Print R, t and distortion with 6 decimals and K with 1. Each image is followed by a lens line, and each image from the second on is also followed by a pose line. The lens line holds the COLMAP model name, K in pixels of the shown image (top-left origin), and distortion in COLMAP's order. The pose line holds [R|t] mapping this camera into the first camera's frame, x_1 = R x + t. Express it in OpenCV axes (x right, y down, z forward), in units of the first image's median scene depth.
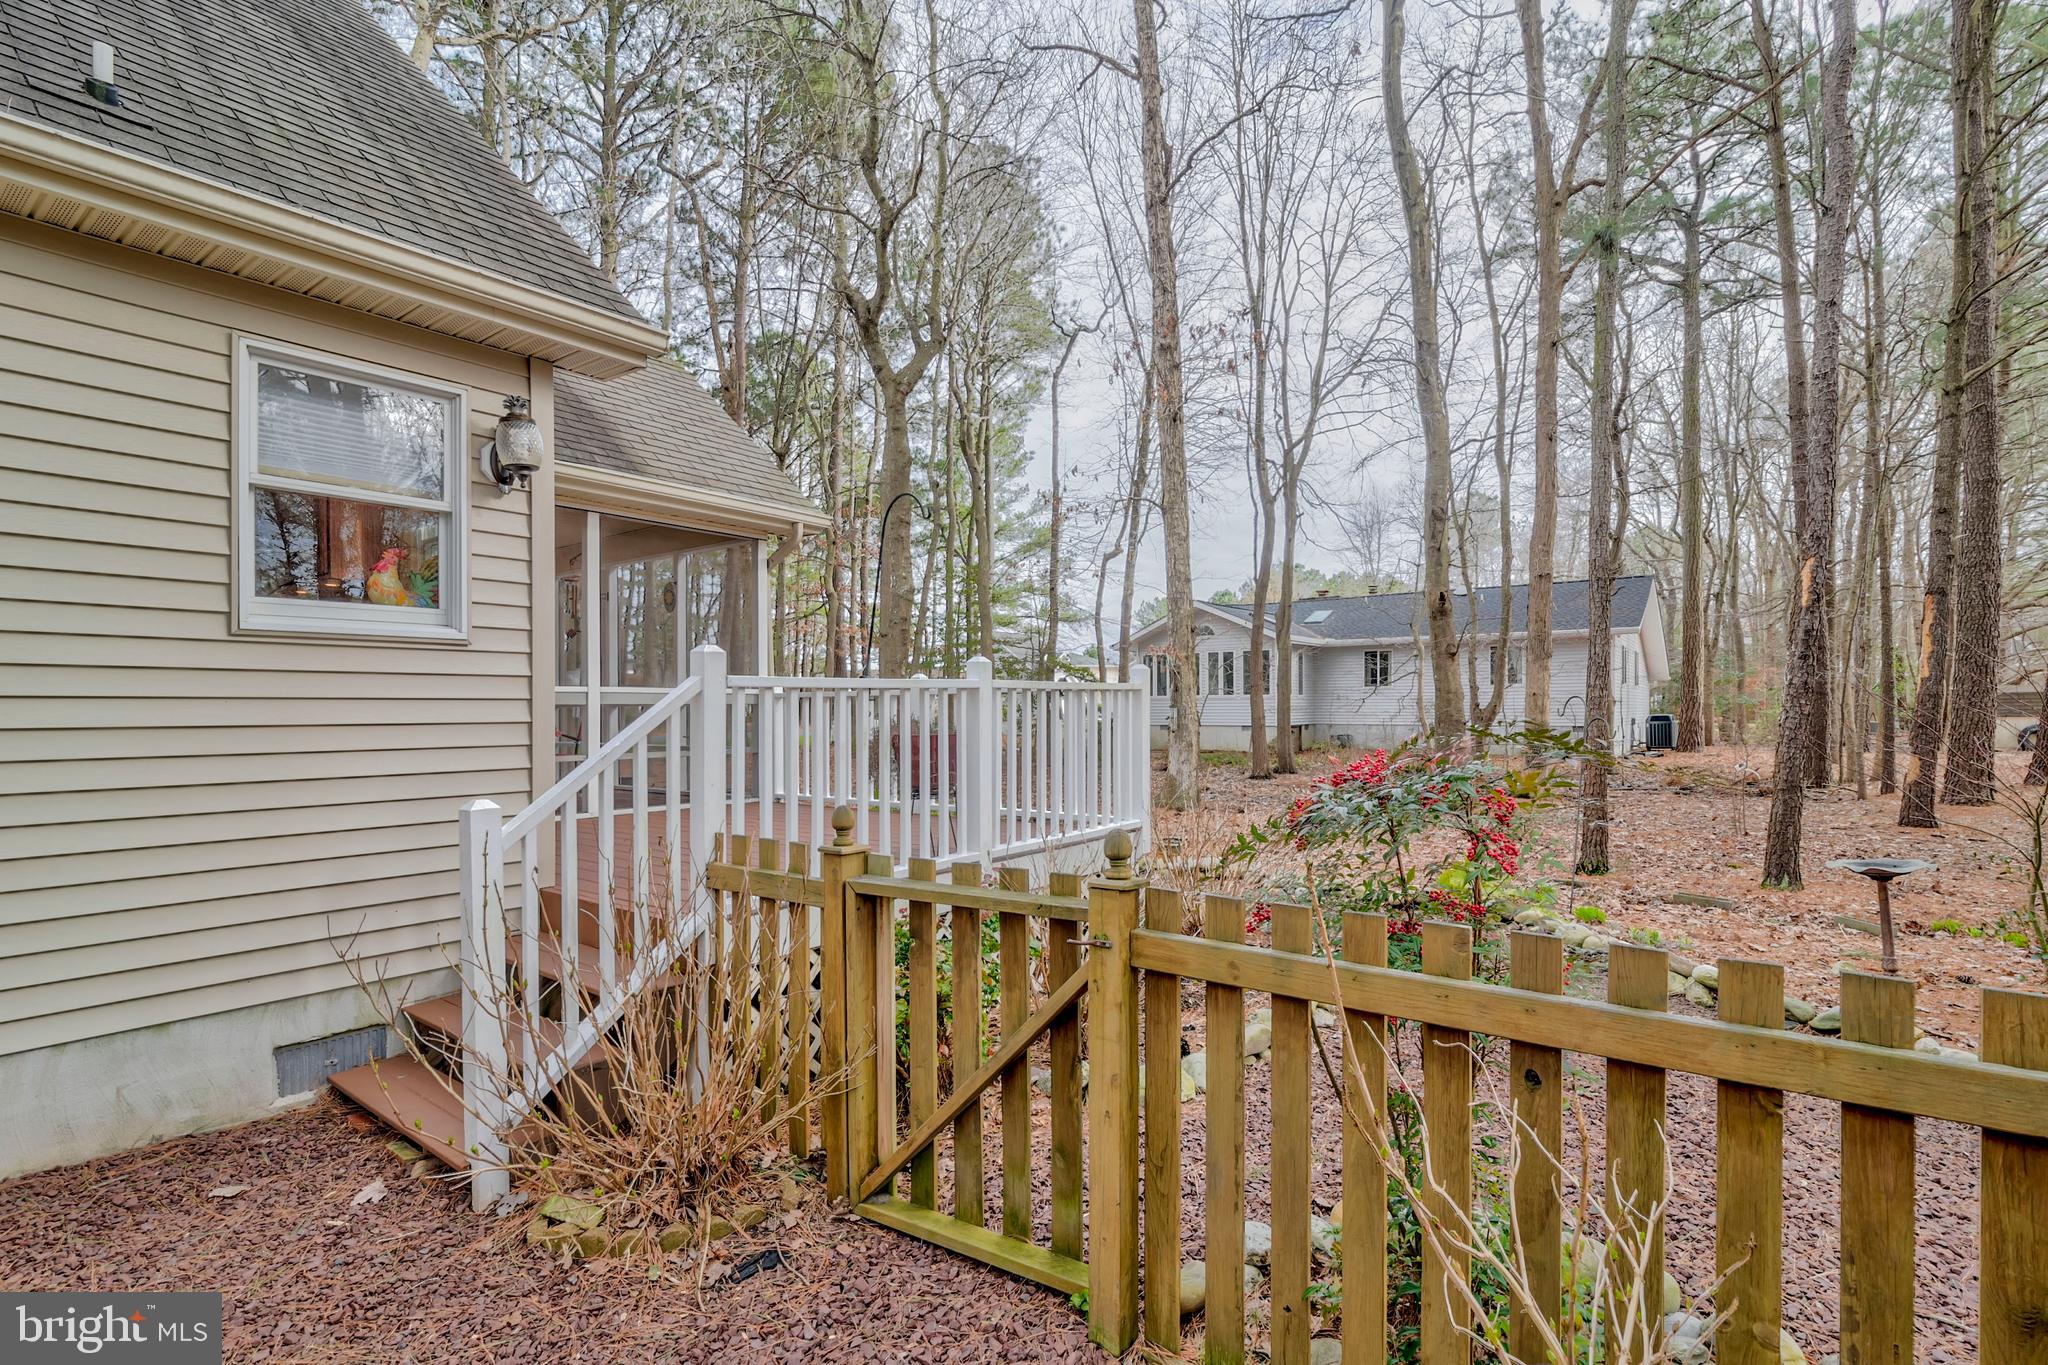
lens RADIAL K [[941.7, 0, 1005.3], [0, 941.7, 703.9], [0, 0, 1]] dist [-0.011405, -0.000231]
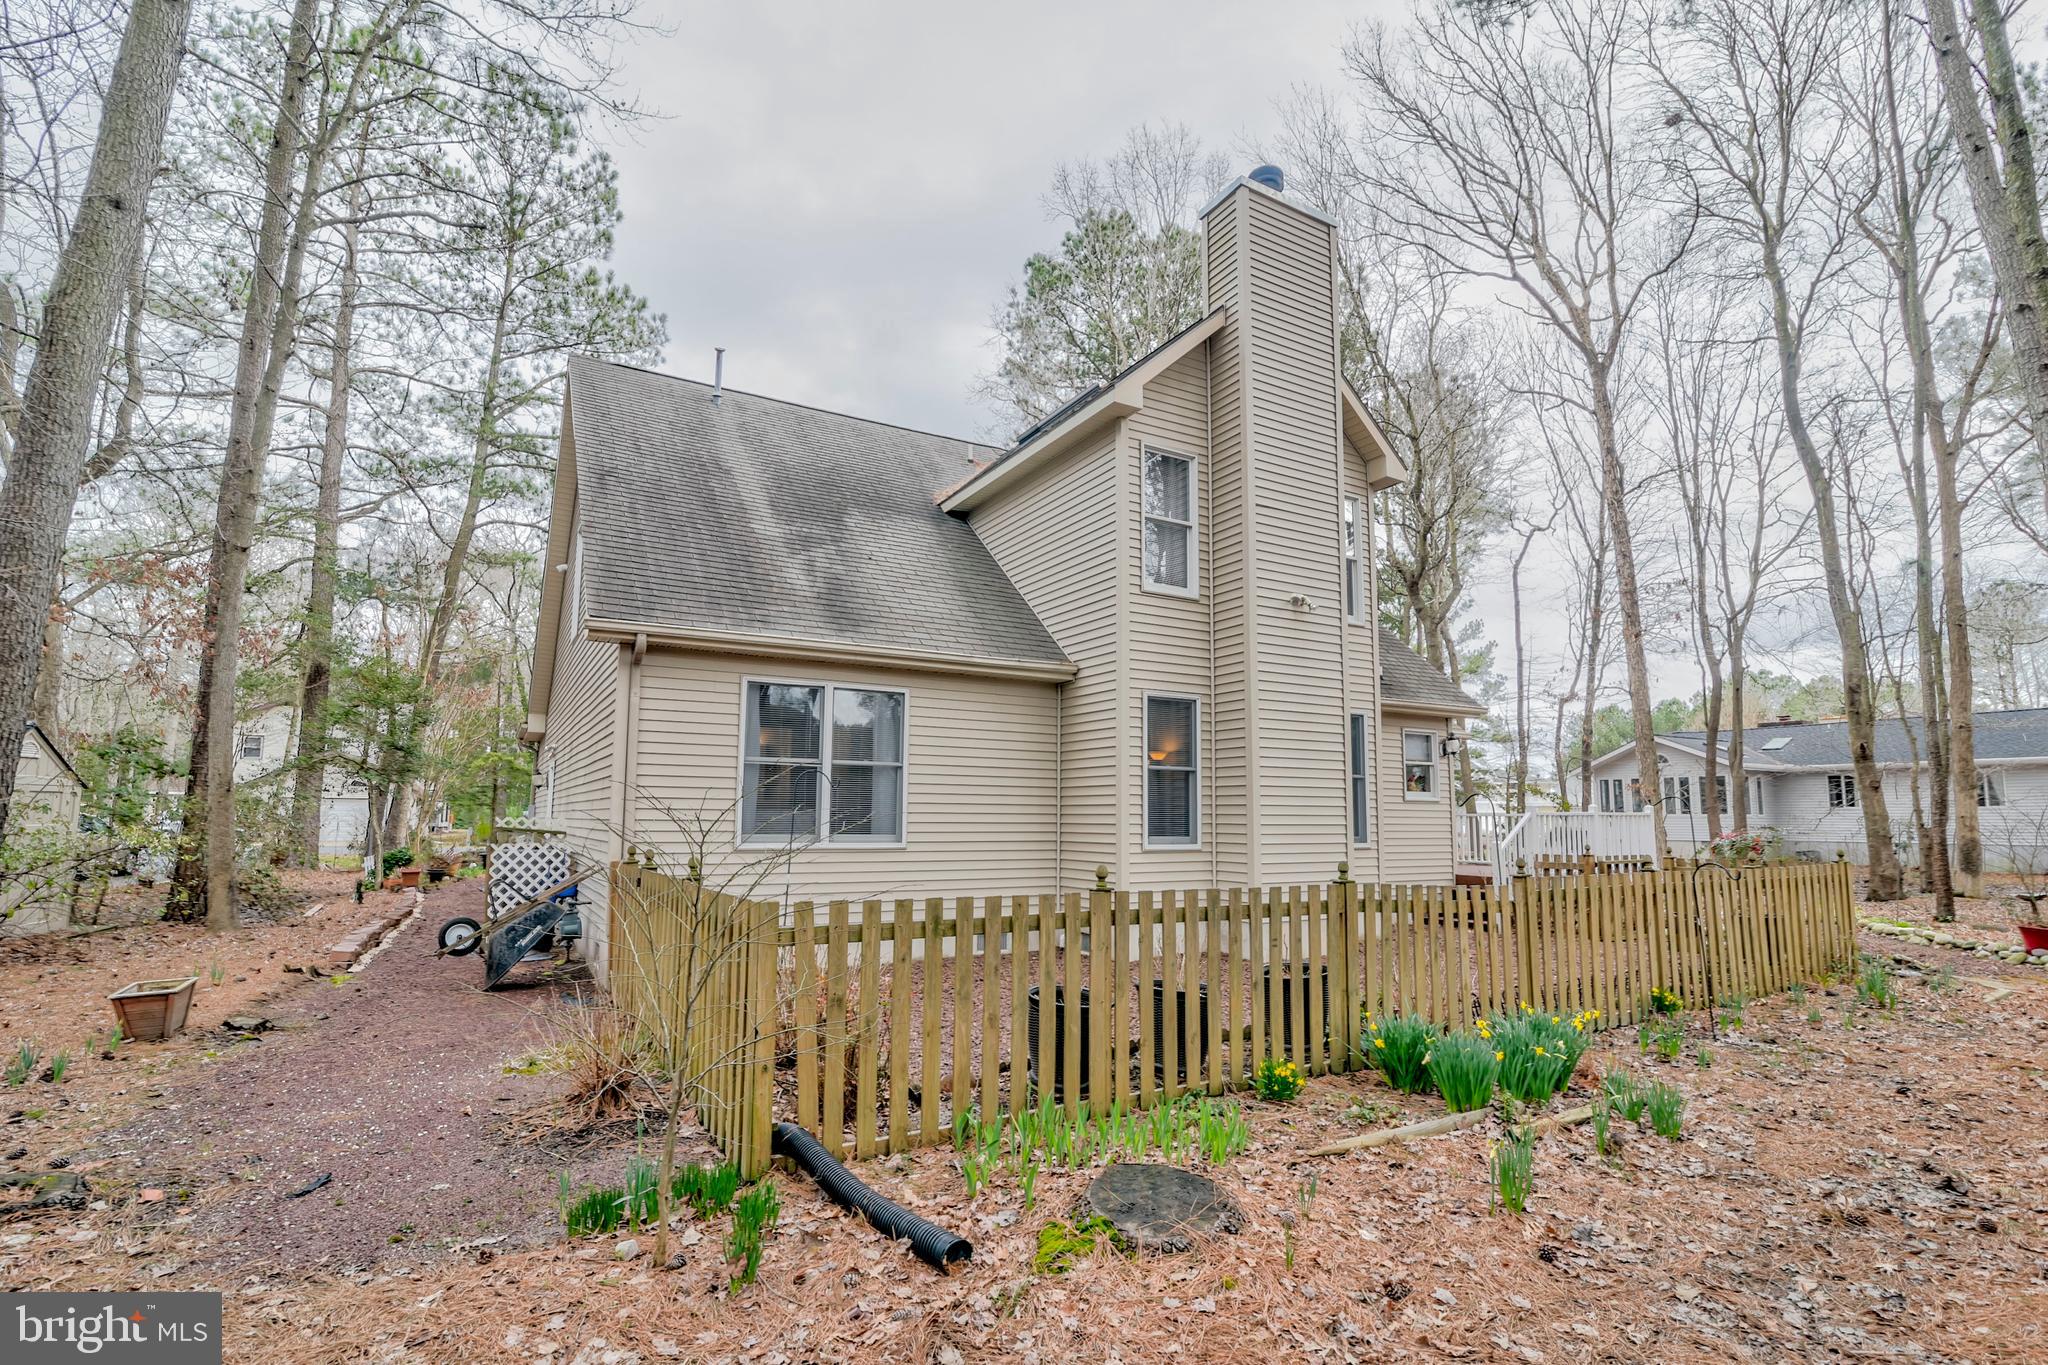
lens RADIAL K [[941.7, 0, 1030.9], [0, 941.7, 720.1], [0, 0, 1]] dist [-0.011405, -0.000231]
pose [[0.931090, -0.028309, -0.363691, -0.112130], [-0.009569, 0.994746, -0.101929, 0.000302], [0.364665, 0.098385, 0.925926, -0.458164]]
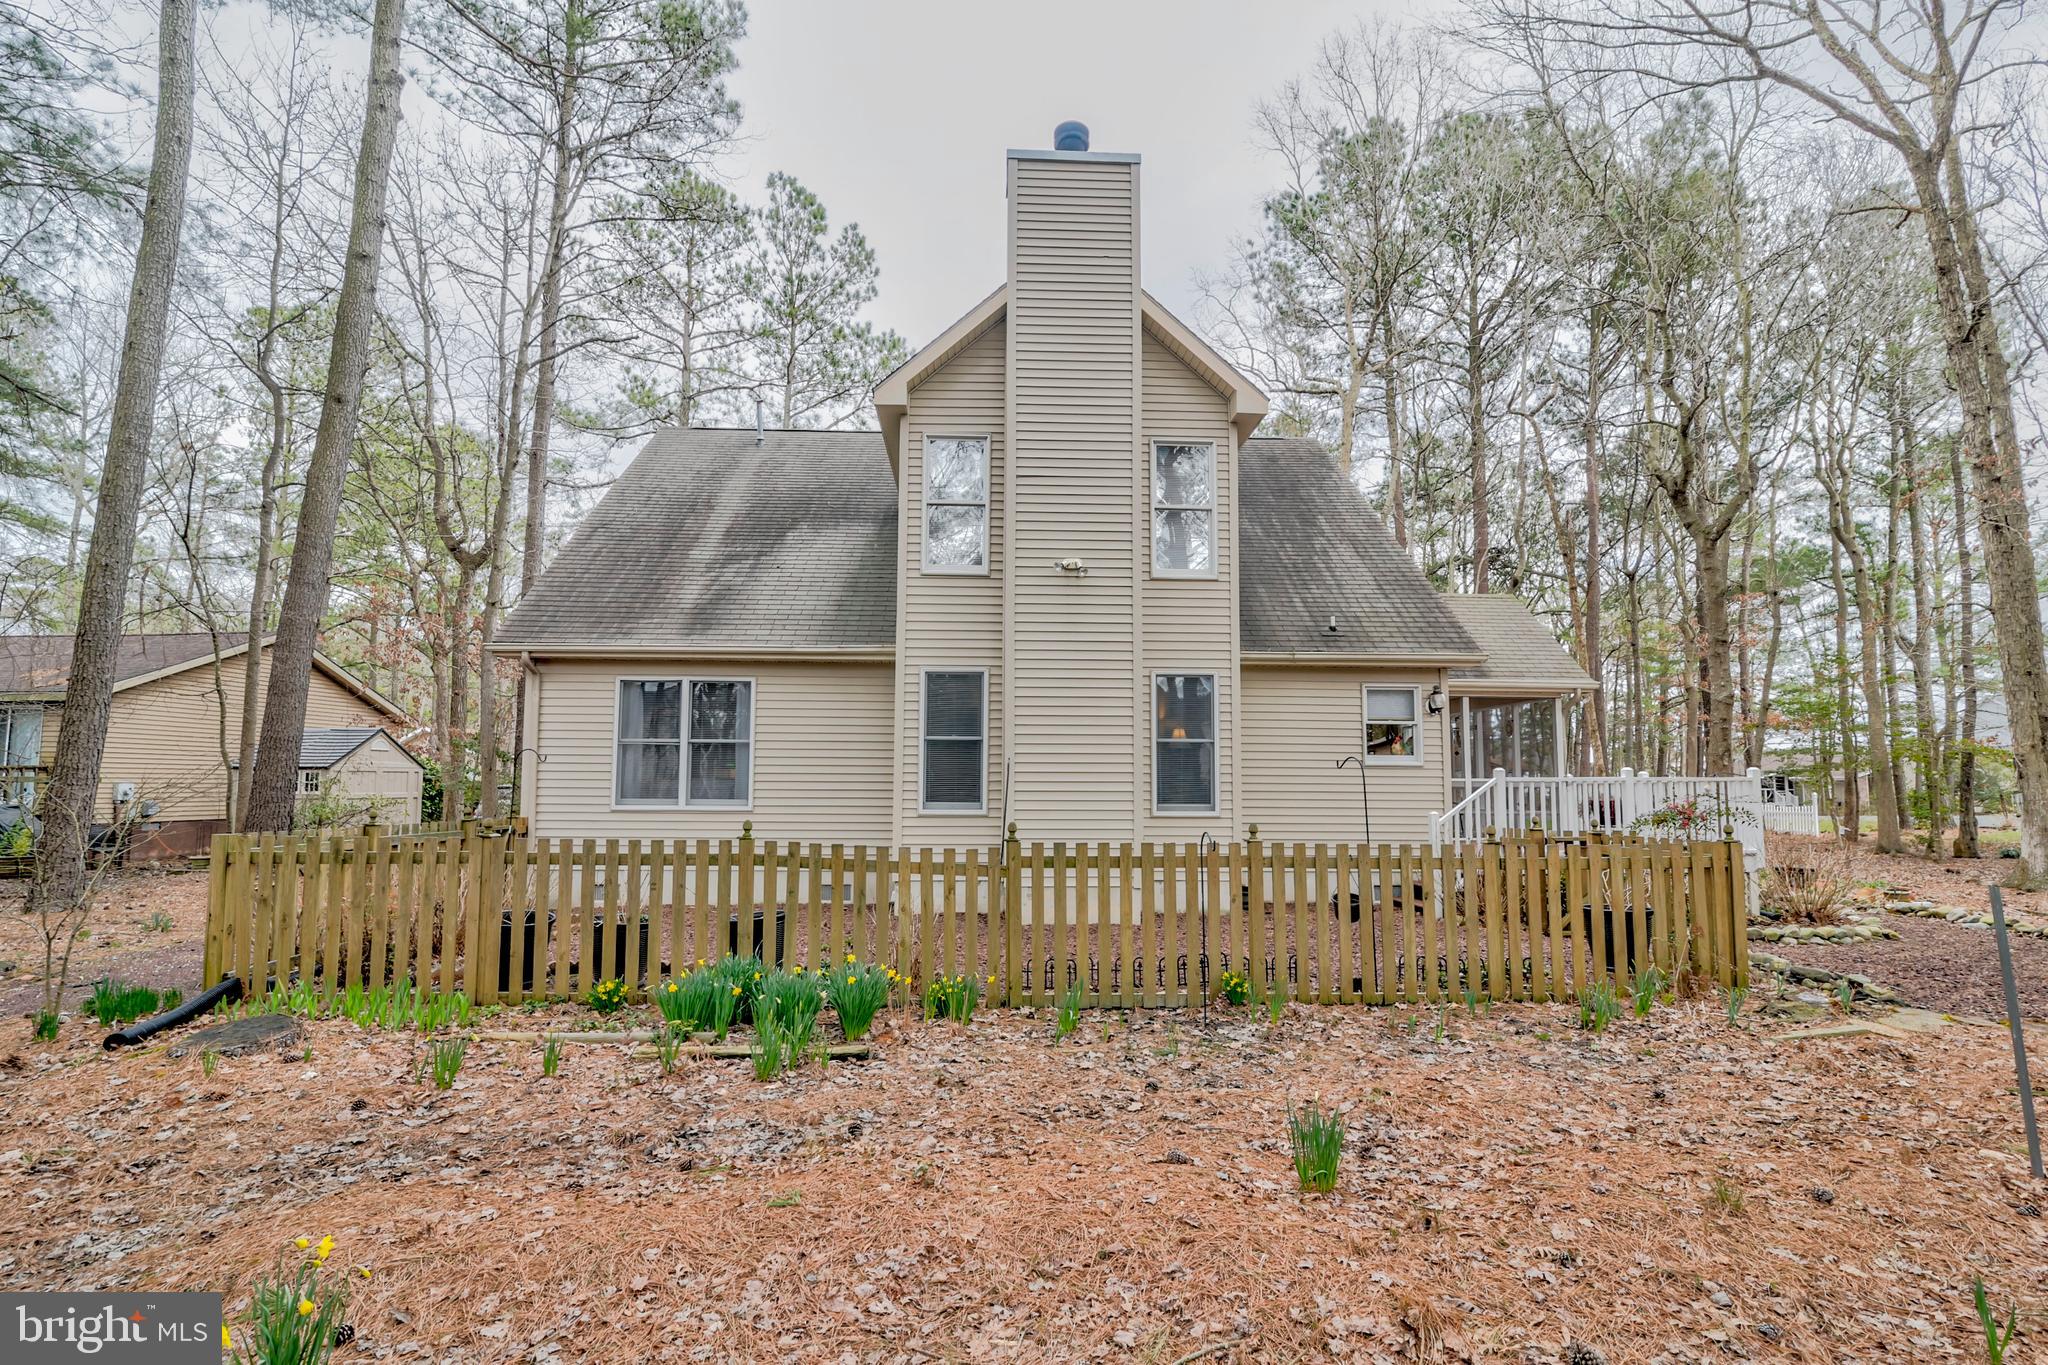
lens RADIAL K [[941.7, 0, 1046.9], [0, 941.7, 721.3], [0, 0, 1]] dist [-0.011405, -0.000231]
pose [[0.661849, -0.046109, -0.748218, 0.146646], [-0.005619, 0.997773, -0.066458, -0.000203], [0.749616, 0.048189, 0.660116, -0.312360]]
